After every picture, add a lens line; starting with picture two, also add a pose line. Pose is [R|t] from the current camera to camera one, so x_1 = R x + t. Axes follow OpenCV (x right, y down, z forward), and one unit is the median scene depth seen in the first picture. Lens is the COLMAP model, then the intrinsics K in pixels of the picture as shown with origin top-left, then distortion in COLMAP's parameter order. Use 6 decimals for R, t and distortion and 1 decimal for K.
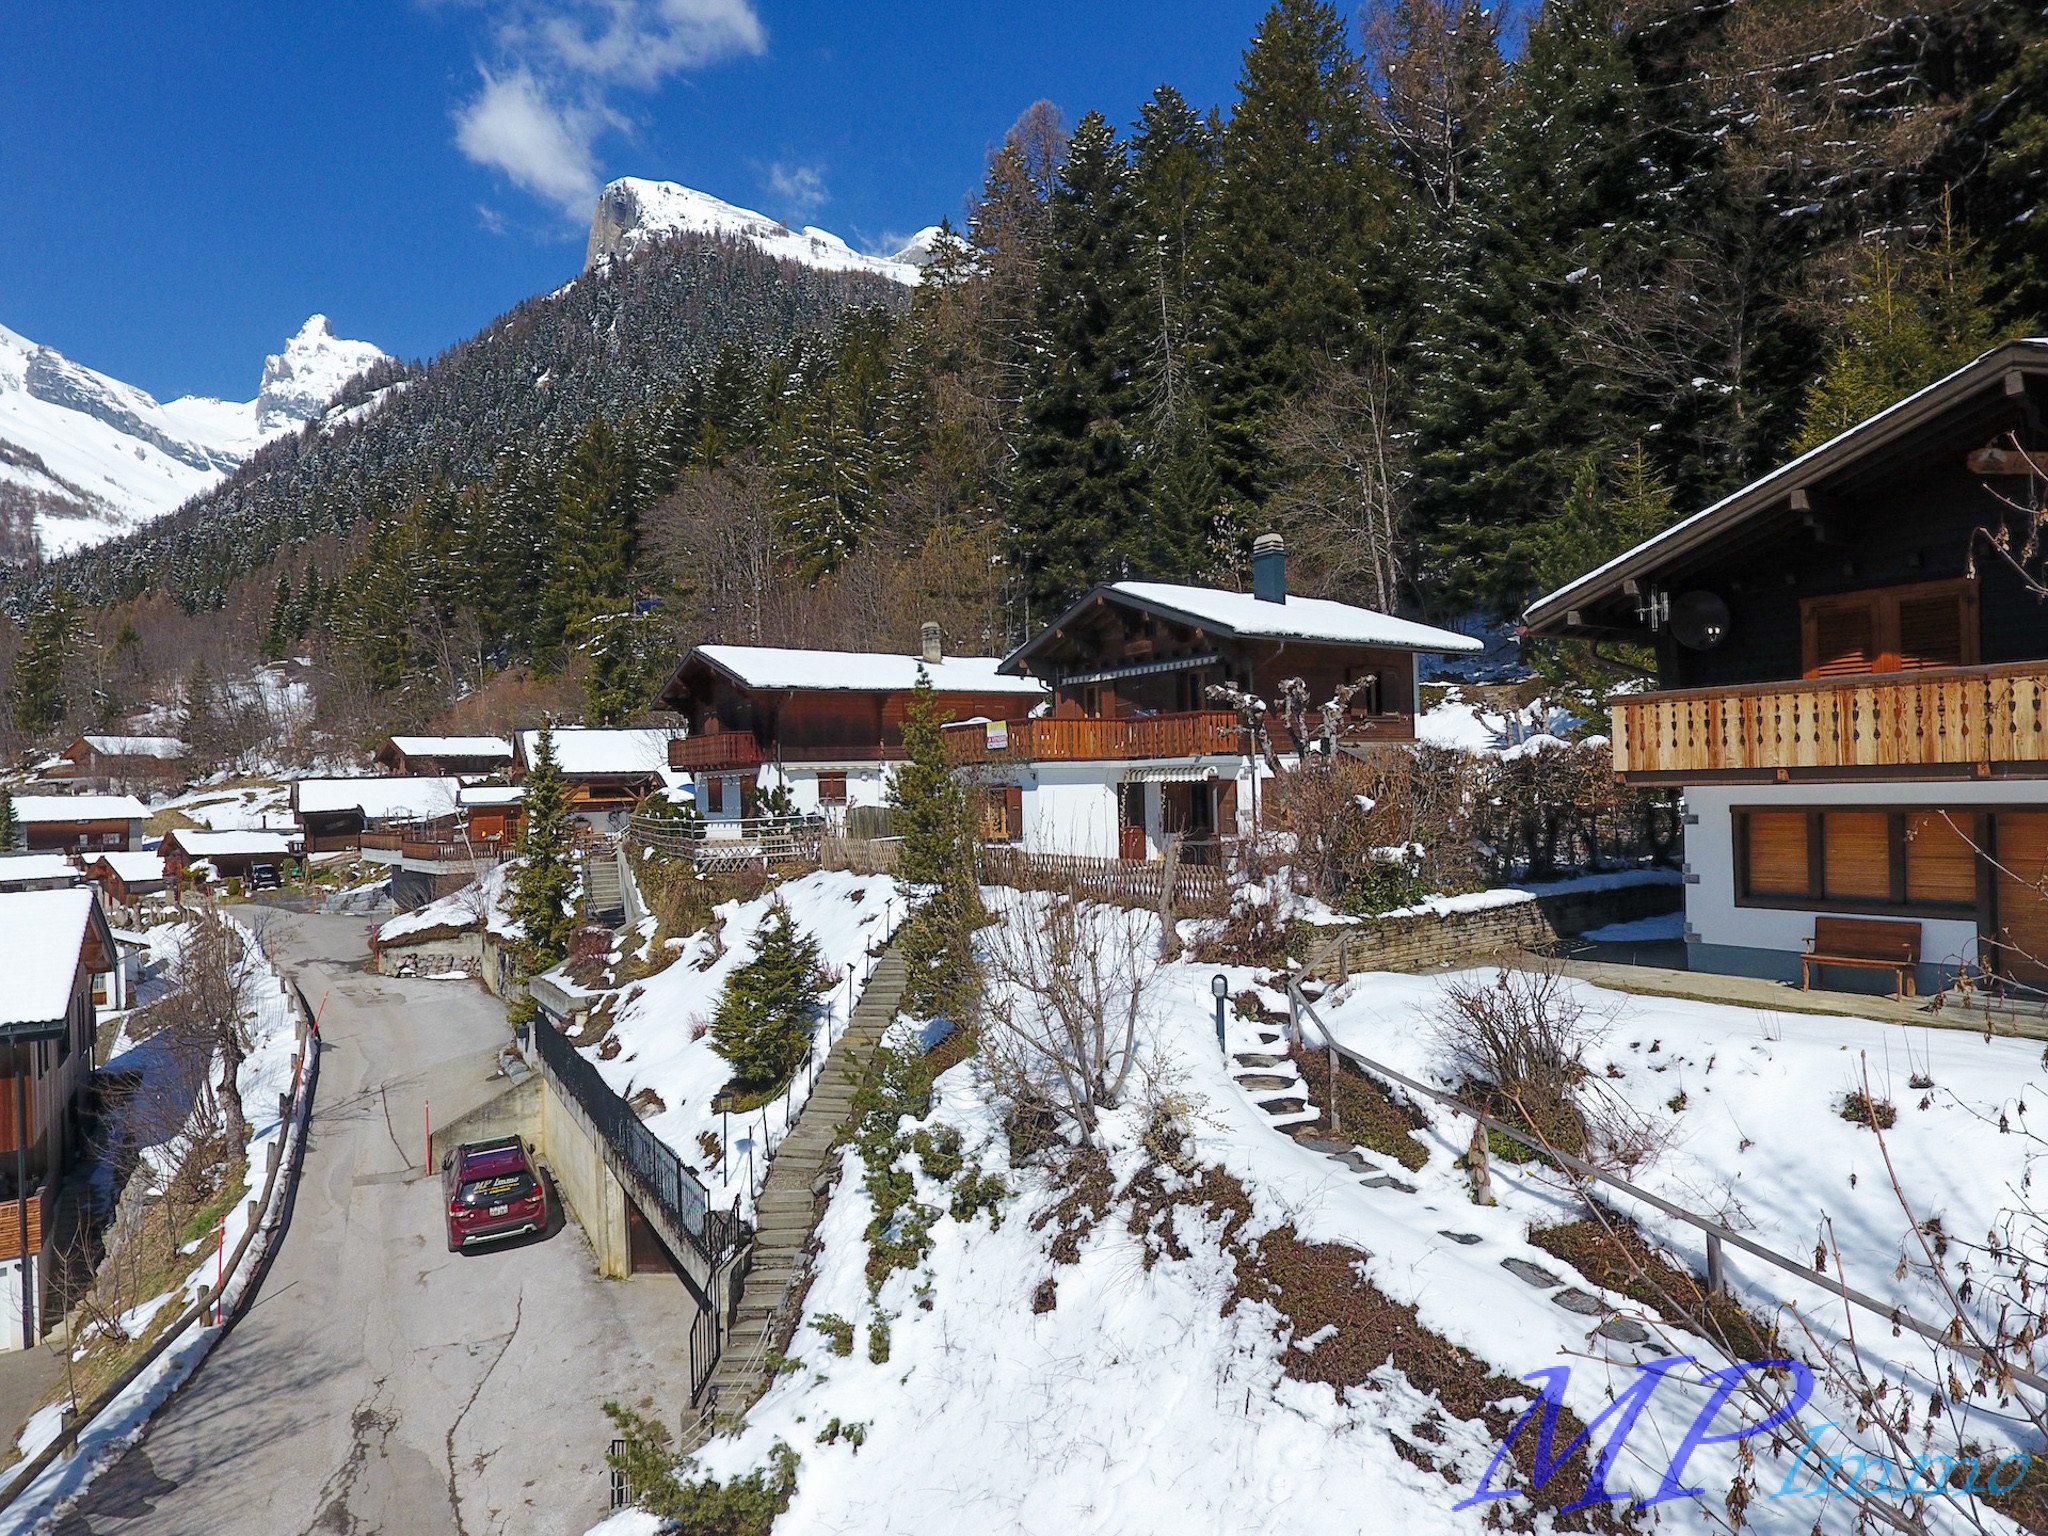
lens RADIAL K [[1178.1, 0, 1031.7], [0, 1178.1, 771.8], [0, 0, 1]] dist [0.003815, -0.005486]
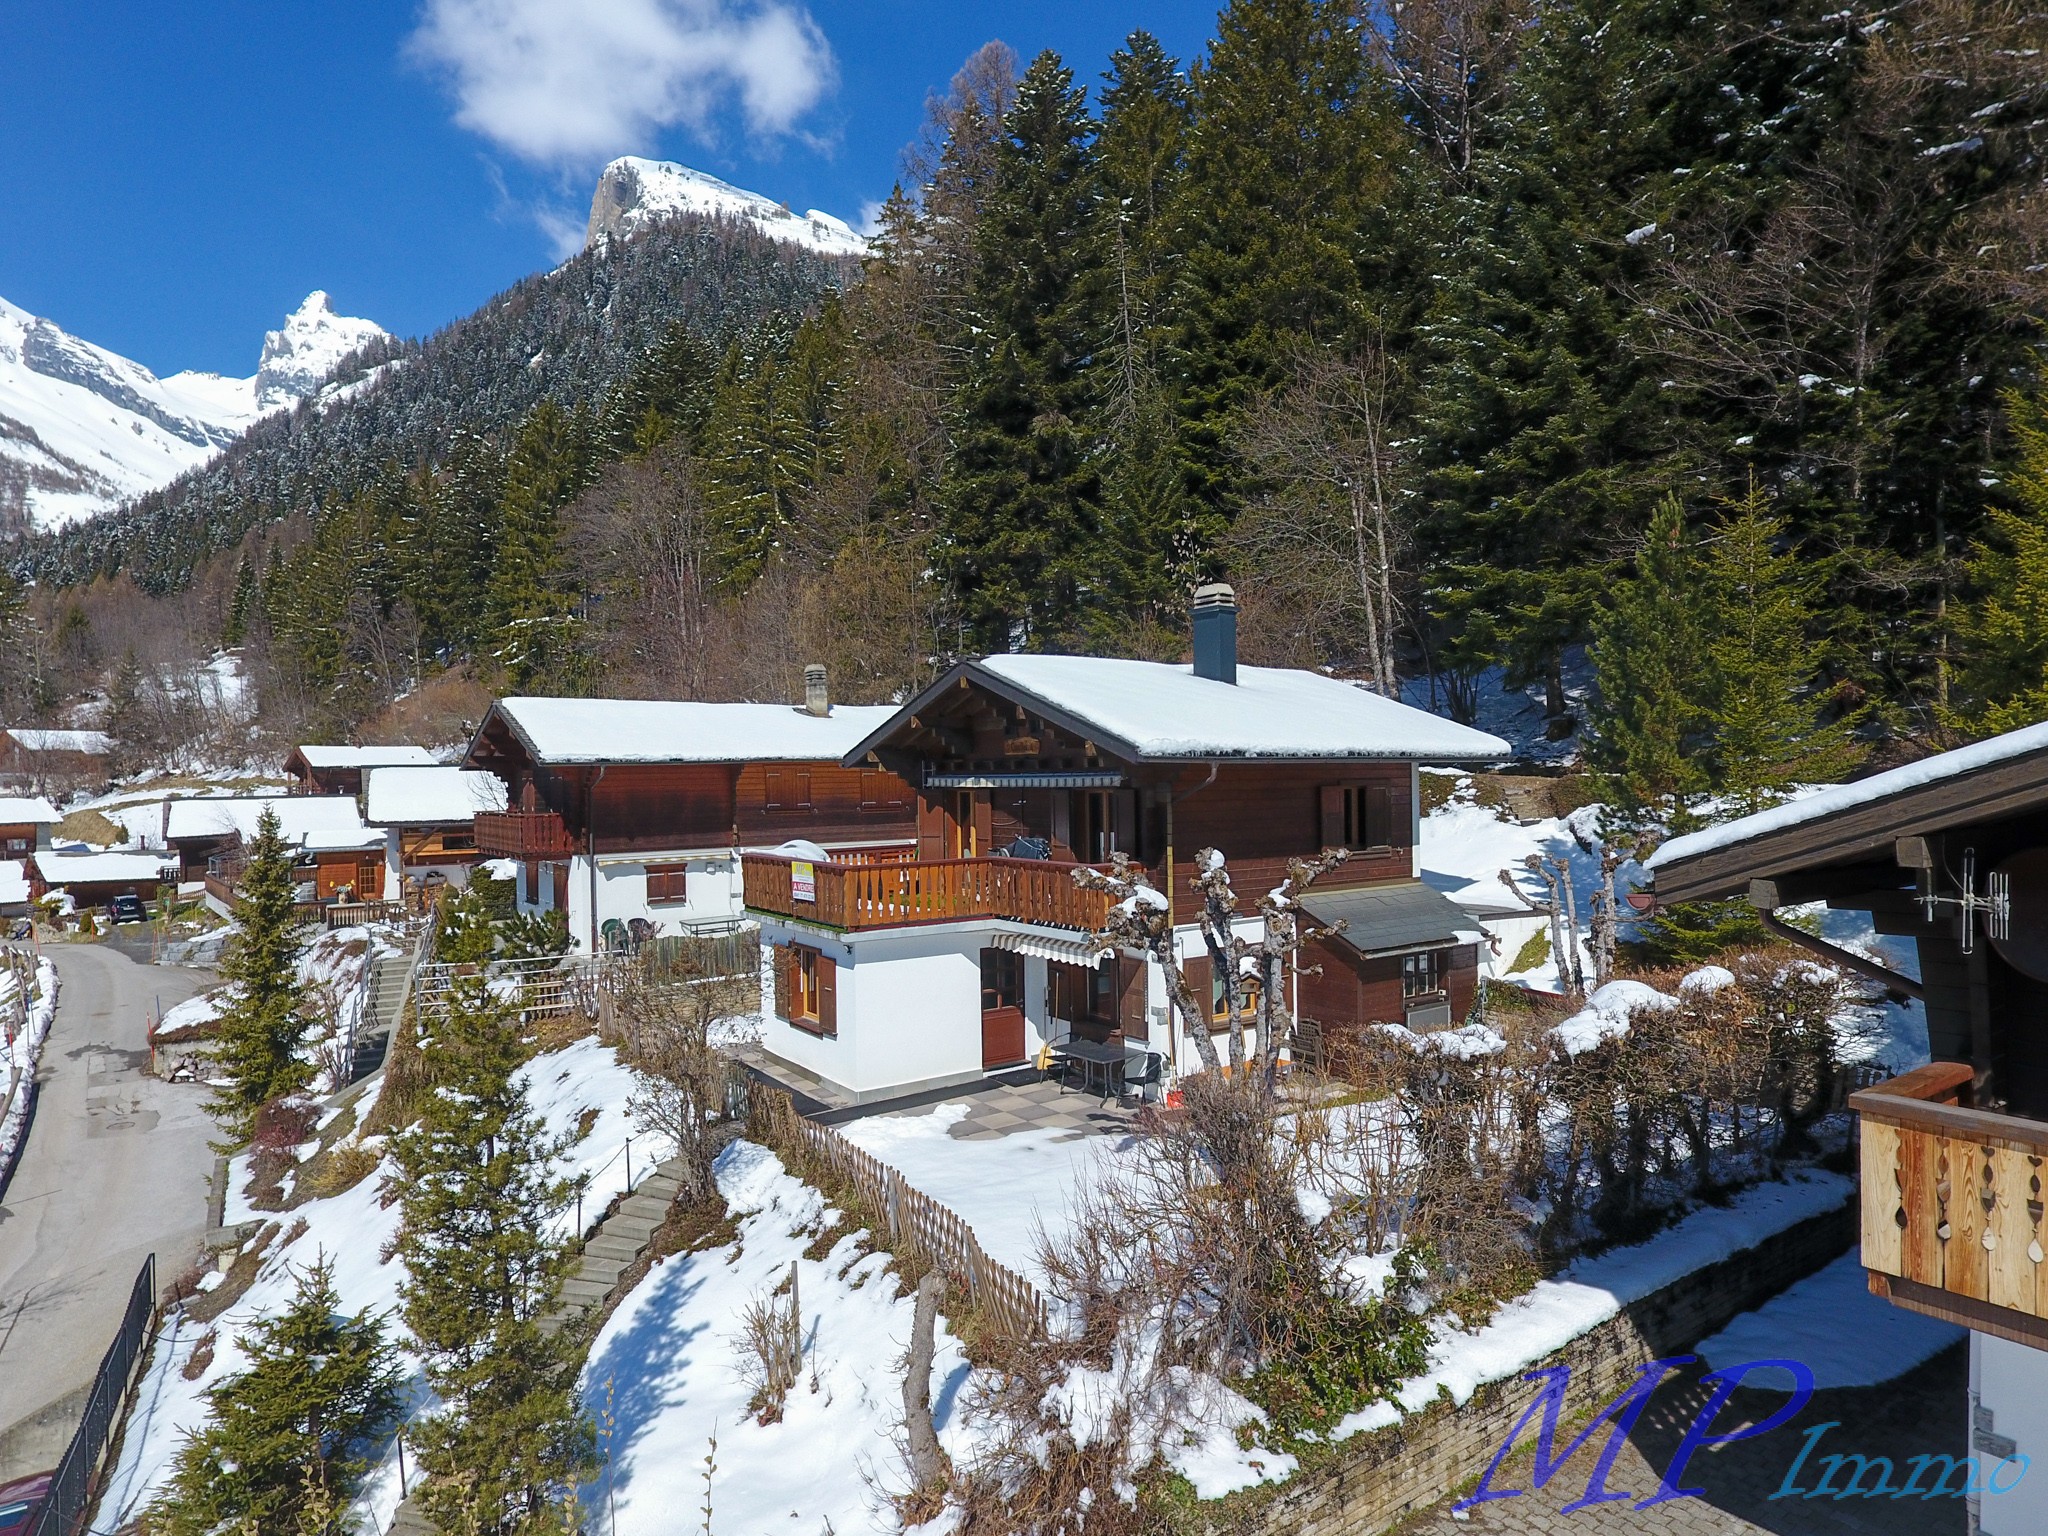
lens RADIAL K [[1178.1, 0, 1032.0], [0, 1178.1, 770.8], [0, 0, 1]] dist [0.003815, -0.005486]
pose [[0.999889, 0.014700, 0.002399, 0.054989], [-0.014720, 0.999856, 0.008429, -0.056180], [-0.002275, -0.008463, 0.999962, 0.171472]]
